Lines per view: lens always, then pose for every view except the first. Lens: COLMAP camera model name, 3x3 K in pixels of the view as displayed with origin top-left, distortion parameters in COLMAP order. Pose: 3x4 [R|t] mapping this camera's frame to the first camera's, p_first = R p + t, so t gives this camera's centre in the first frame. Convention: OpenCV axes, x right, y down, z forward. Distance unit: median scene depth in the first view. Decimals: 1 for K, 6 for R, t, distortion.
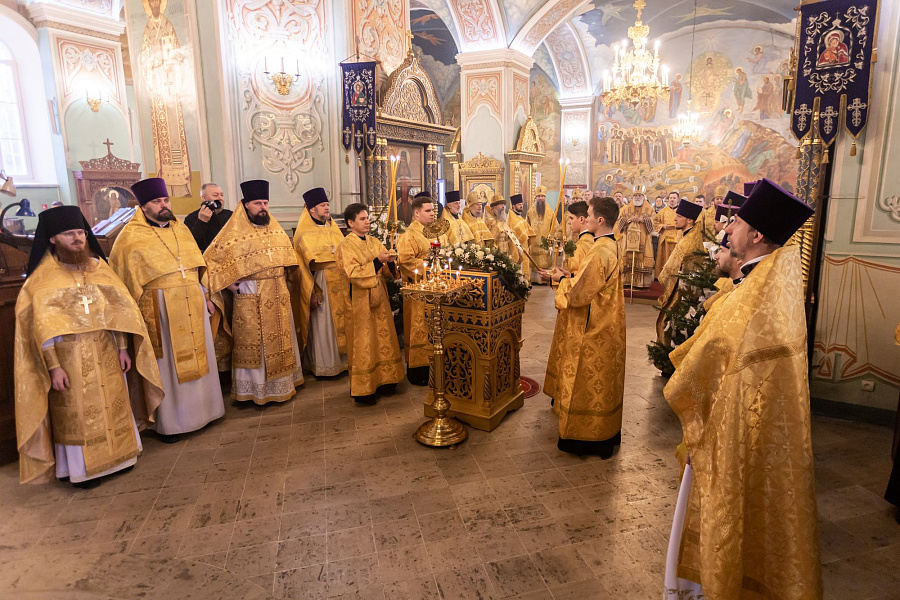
lens RADIAL K [[538.4, 0, 483.9], [0, 538.4, 283.4], [0, 0, 1]] dist [0.010271, -0.001243]
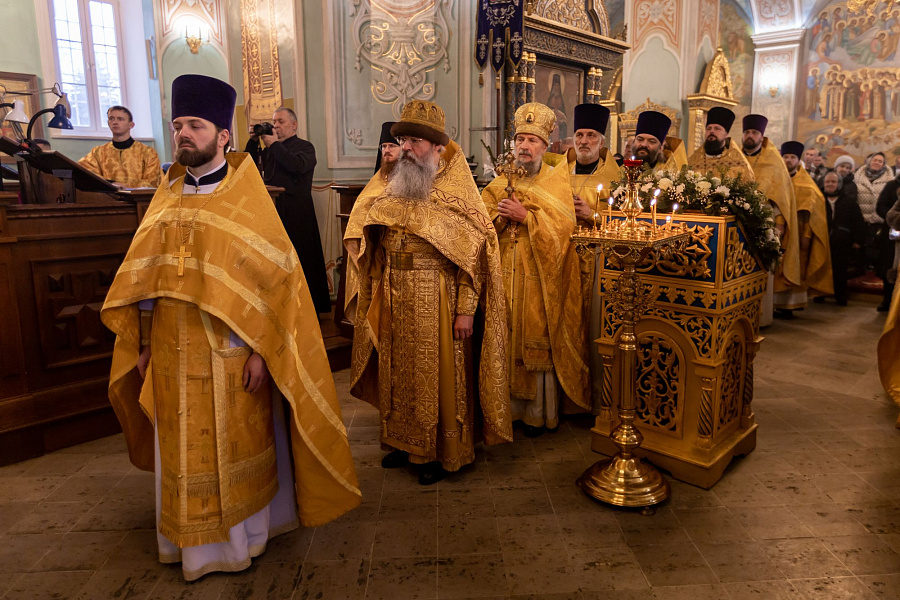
lens RADIAL K [[640.7, 0, 489.3], [0, 640.7, 277.0], [0, 0, 1]] dist [0.009012, -0.008972]
pose [[0.977264, 0.039439, -0.208327, -0.050945], [-0.041355, 0.999133, -0.004846, 0.034206], [0.207955, 0.013351, 0.978047, 0.157770]]
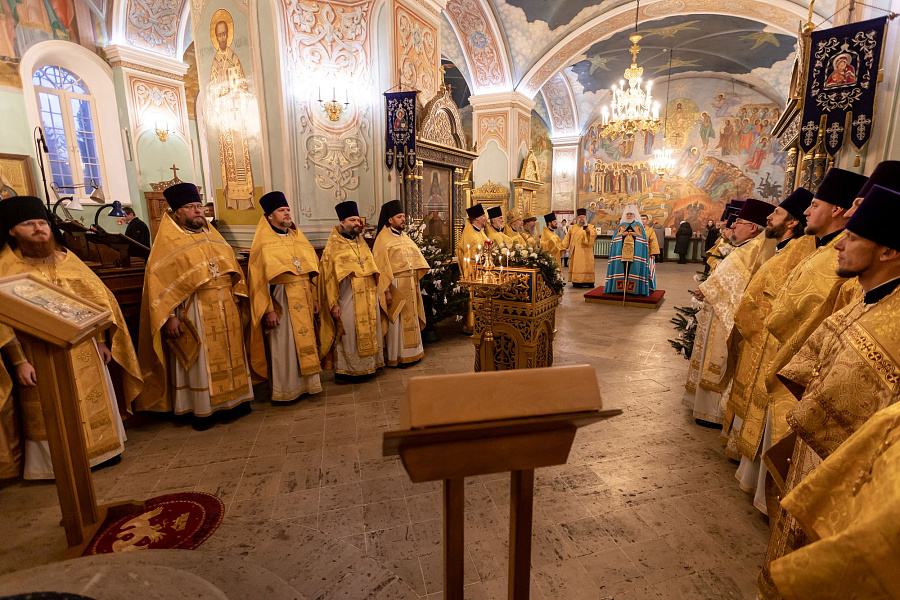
lens RADIAL K [[445.0, 0, 480.9], [0, 445.0, 303.3], [0, 0, 1]] dist [0.006073, 0.001587]
pose [[0.999945, 0.003845, 0.009732, -0.063081], [-0.003981, 0.999893, 0.014081, 0.022731], [-0.009677, -0.014119, 0.999853, 0.041232]]
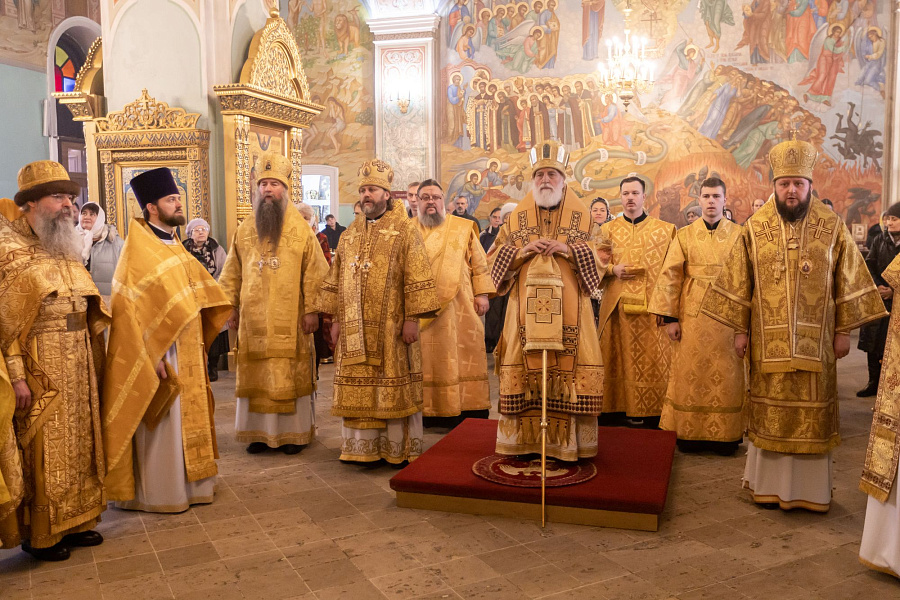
lens RADIAL K [[834.8, 0, 486.7], [0, 834.8, 304.2], [0, 0, 1]] dist [-0.007116, -0.006451]
pose [[0.973526, -0.026231, 0.227067, 0.174868], [0.042802, 0.996742, -0.068365, -0.068260], [-0.224534, 0.076274, 0.971477, 0.685483]]
